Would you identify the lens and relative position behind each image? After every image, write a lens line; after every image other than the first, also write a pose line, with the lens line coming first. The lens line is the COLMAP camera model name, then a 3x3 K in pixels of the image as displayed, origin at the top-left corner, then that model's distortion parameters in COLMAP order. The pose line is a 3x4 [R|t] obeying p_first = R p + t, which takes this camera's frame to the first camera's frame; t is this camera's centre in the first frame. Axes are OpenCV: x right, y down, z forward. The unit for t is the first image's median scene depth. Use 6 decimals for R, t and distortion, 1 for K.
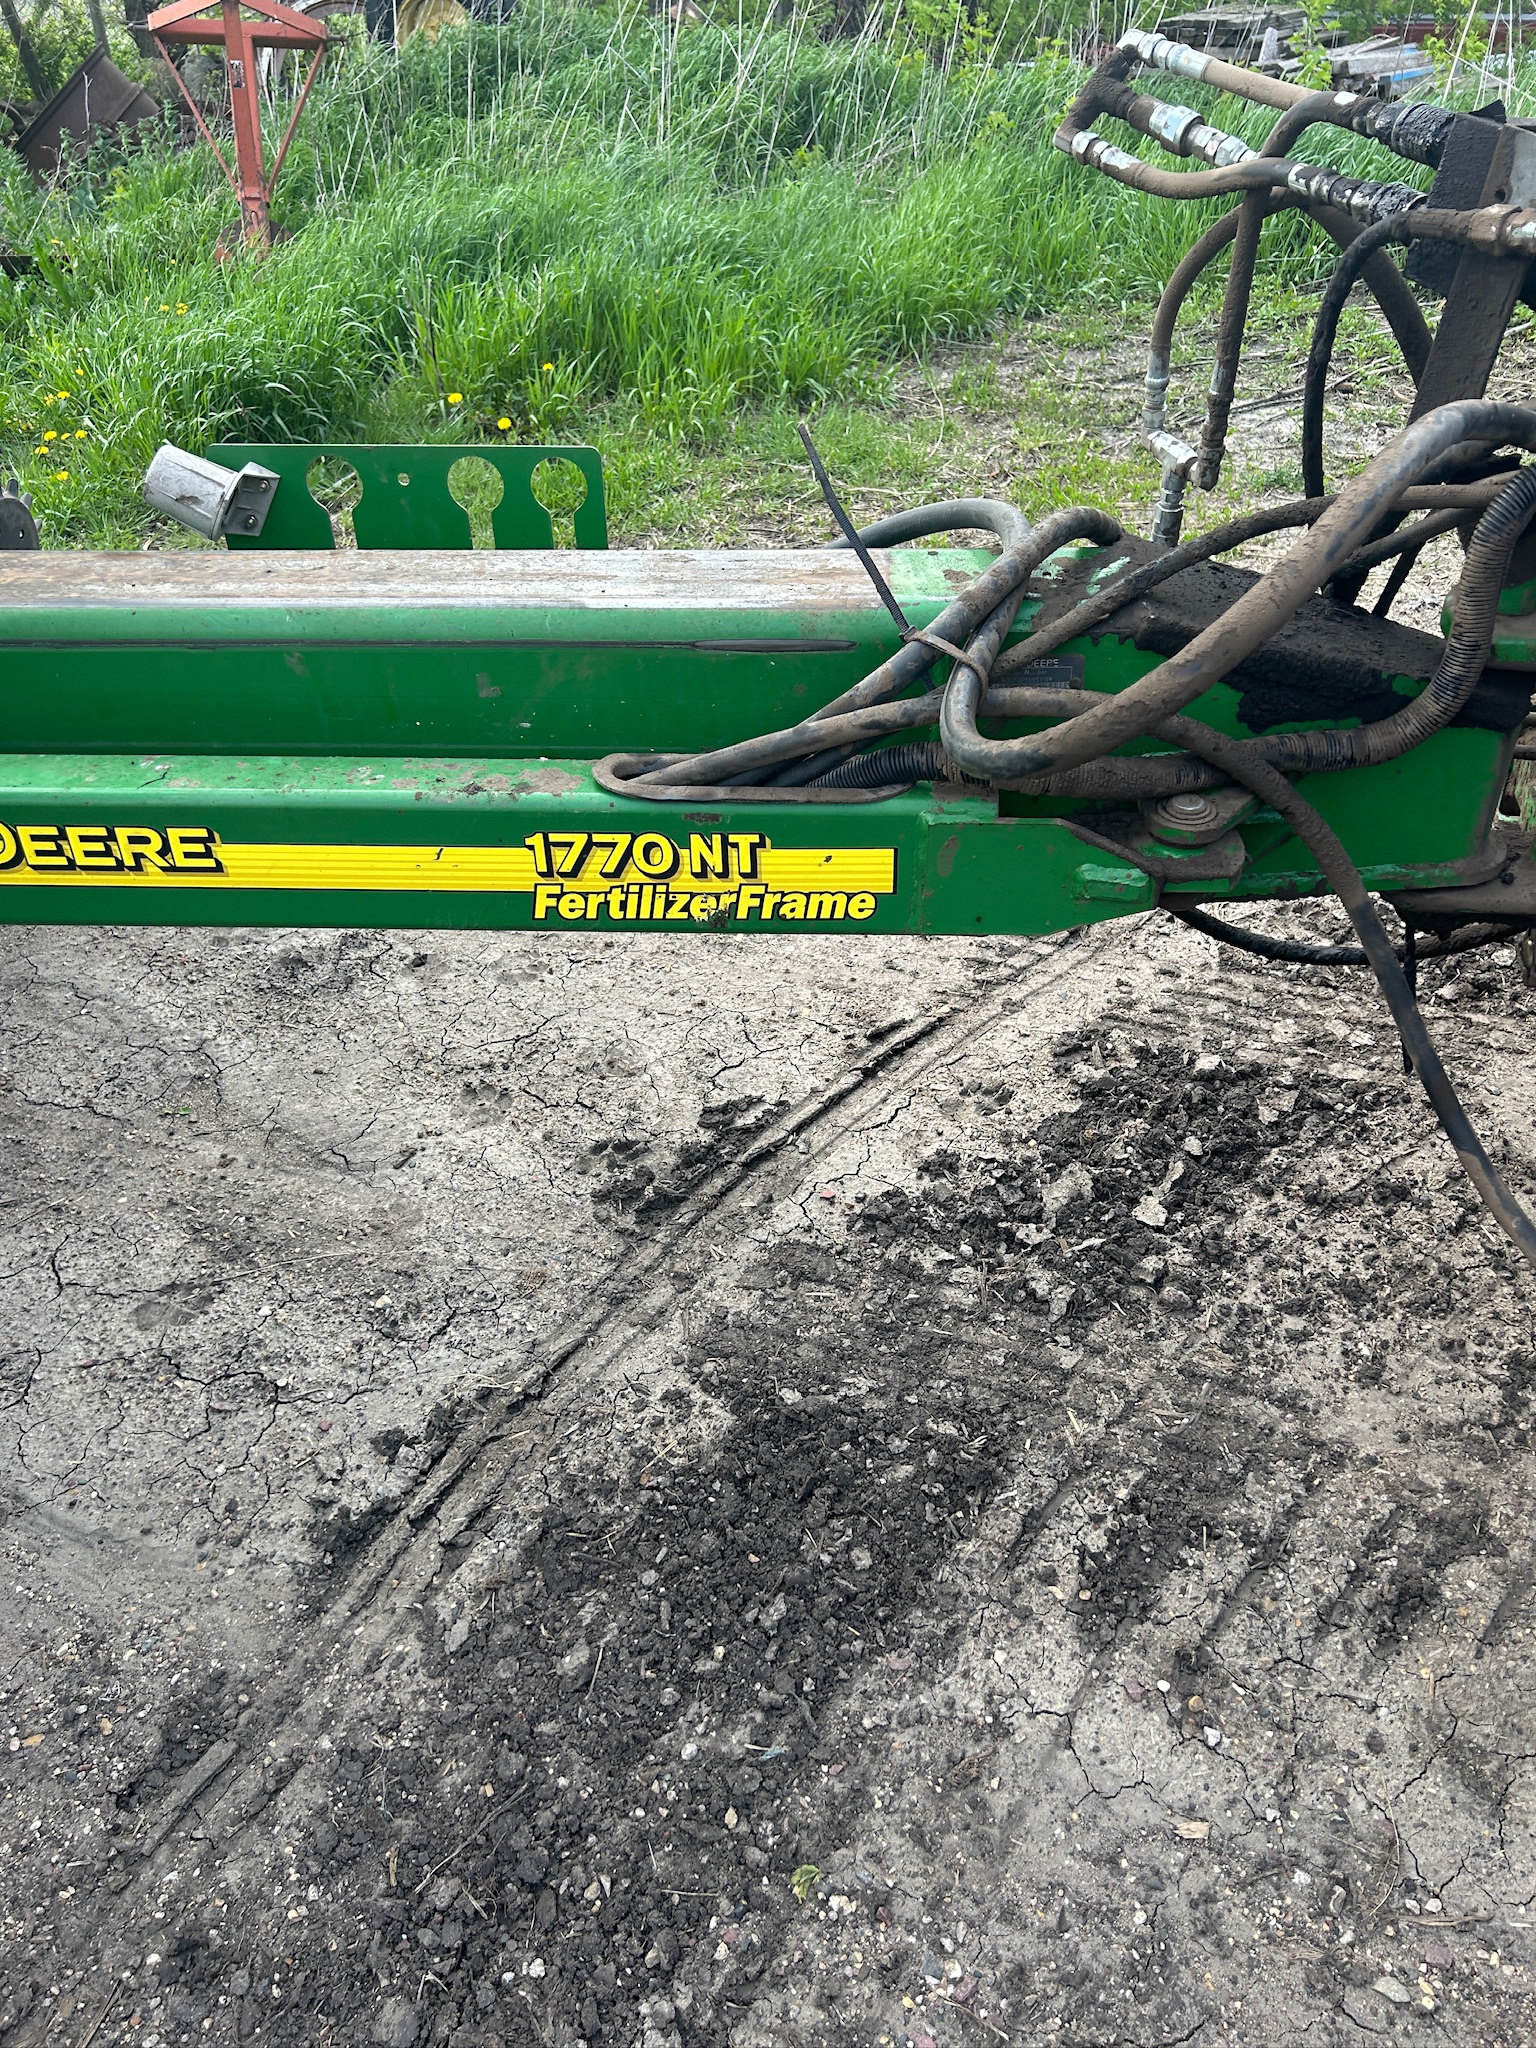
lens RADIAL K [[1567.0, 0, 790.5], [0, 1567.0, 1015.6], [0, 0, 1]] dist [0.061554, -0.086618]
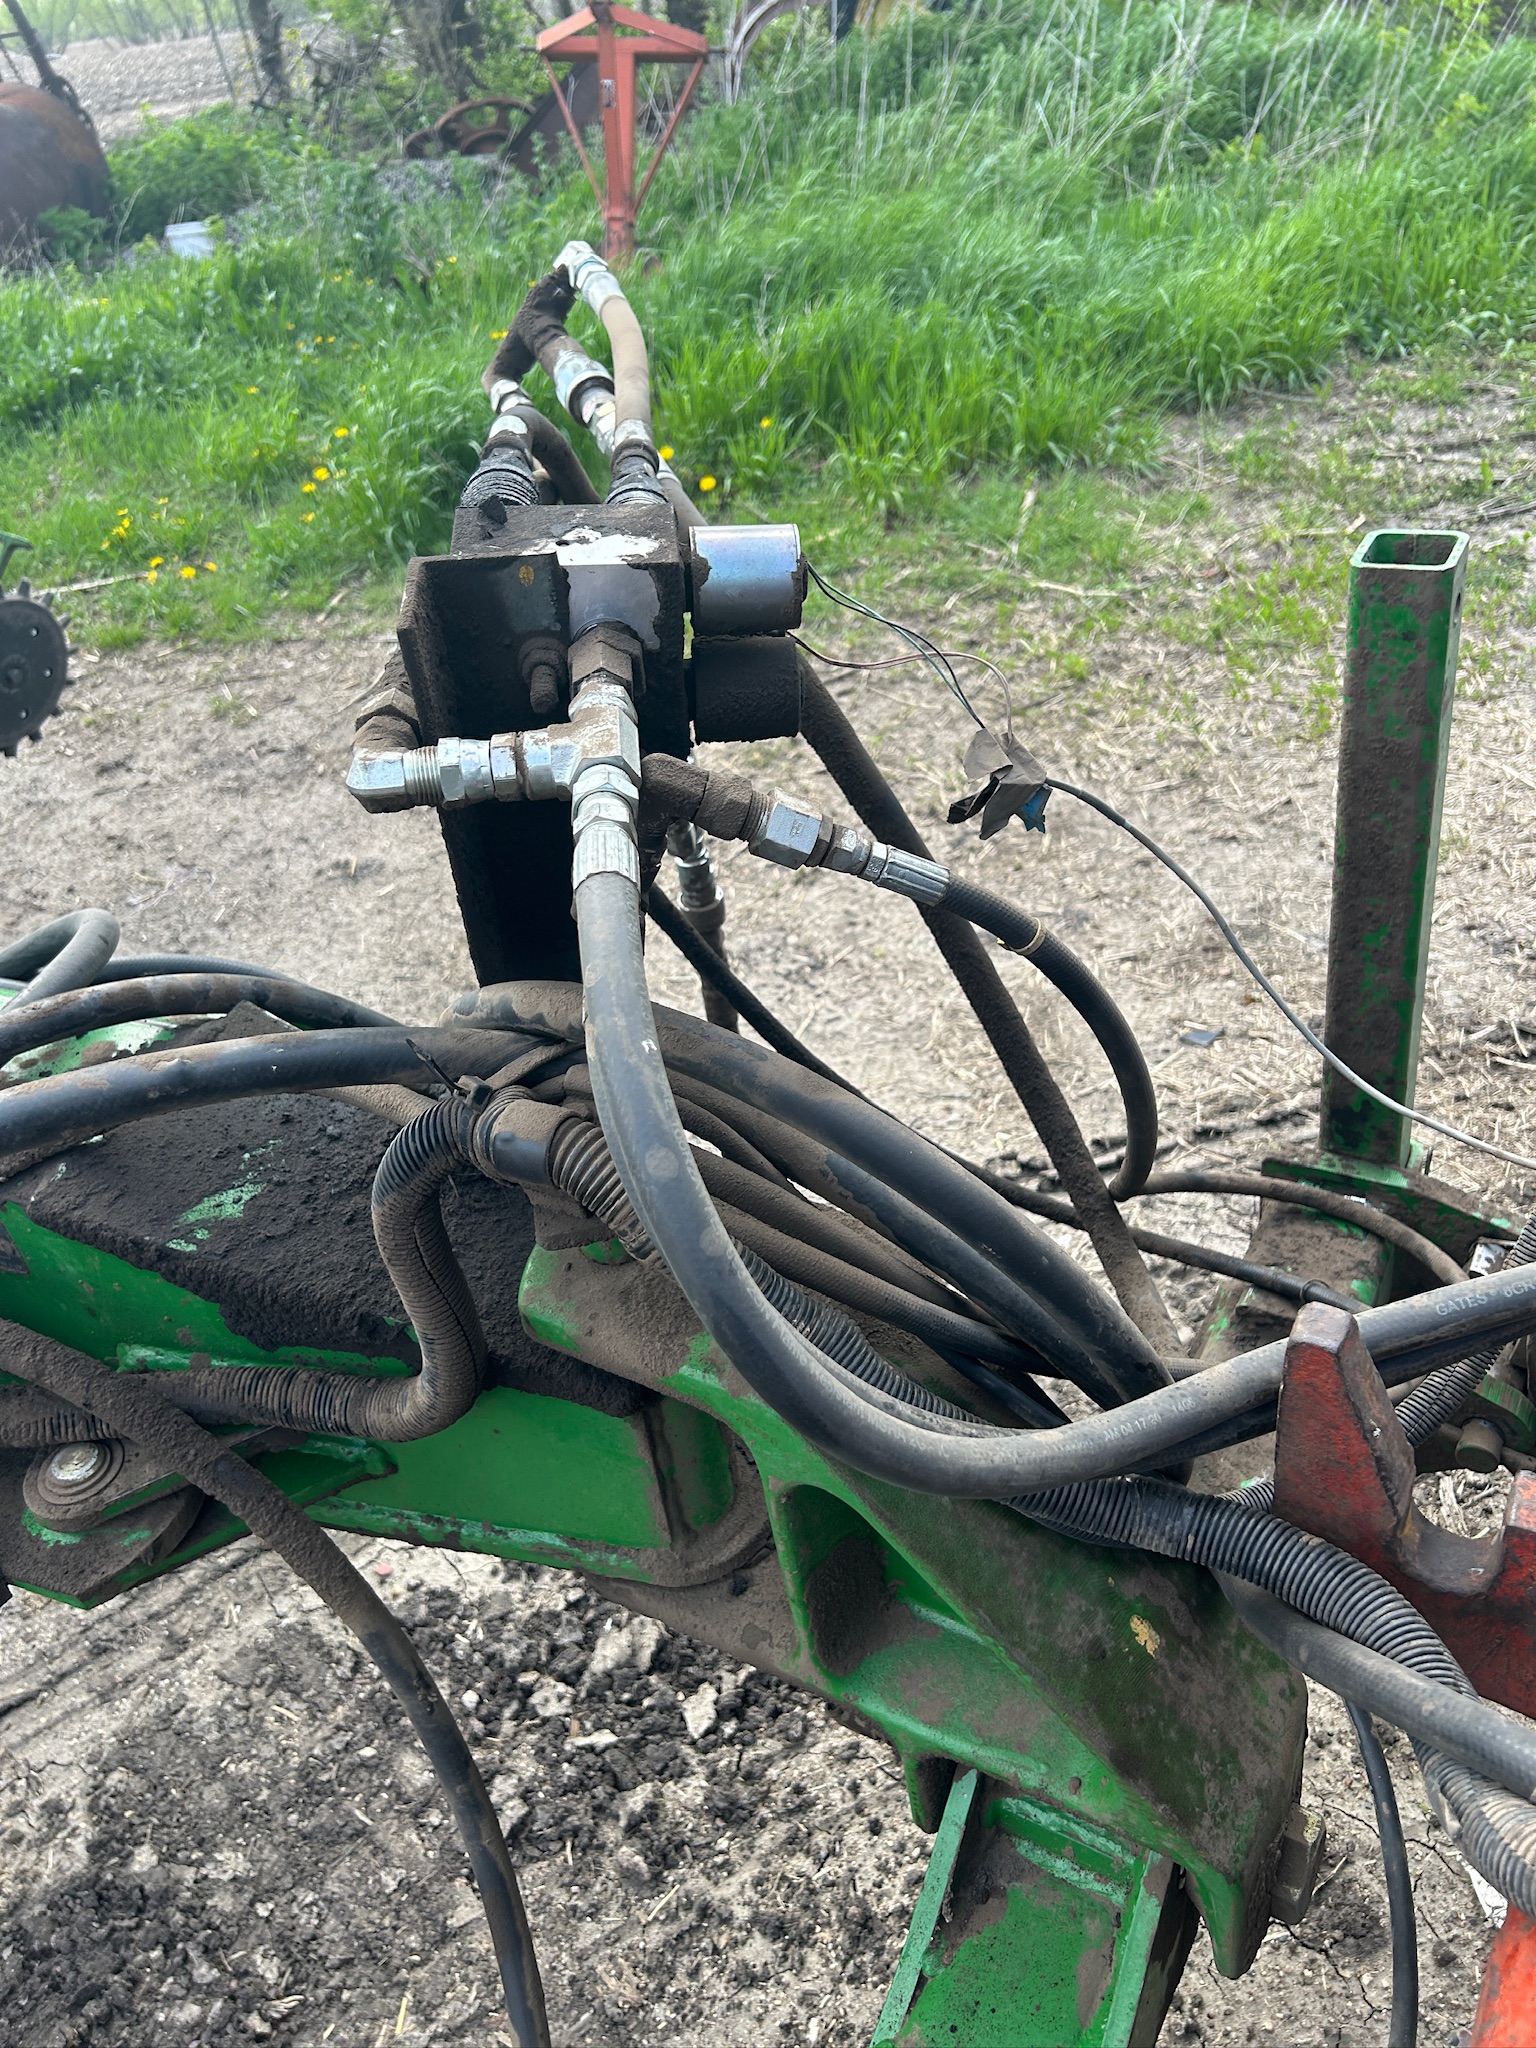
lens RADIAL K [[1567.0, 0, 790.5], [0, 1567.0, 1015.6], [0, 0, 1]] dist [0.061554, -0.086618]
pose [[0.941273, 0.144224, -0.305293, 0.467511], [-0.136786, 0.989544, 0.045737, -0.259920], [0.308698, -0.001292, 0.951159, 0.279129]]
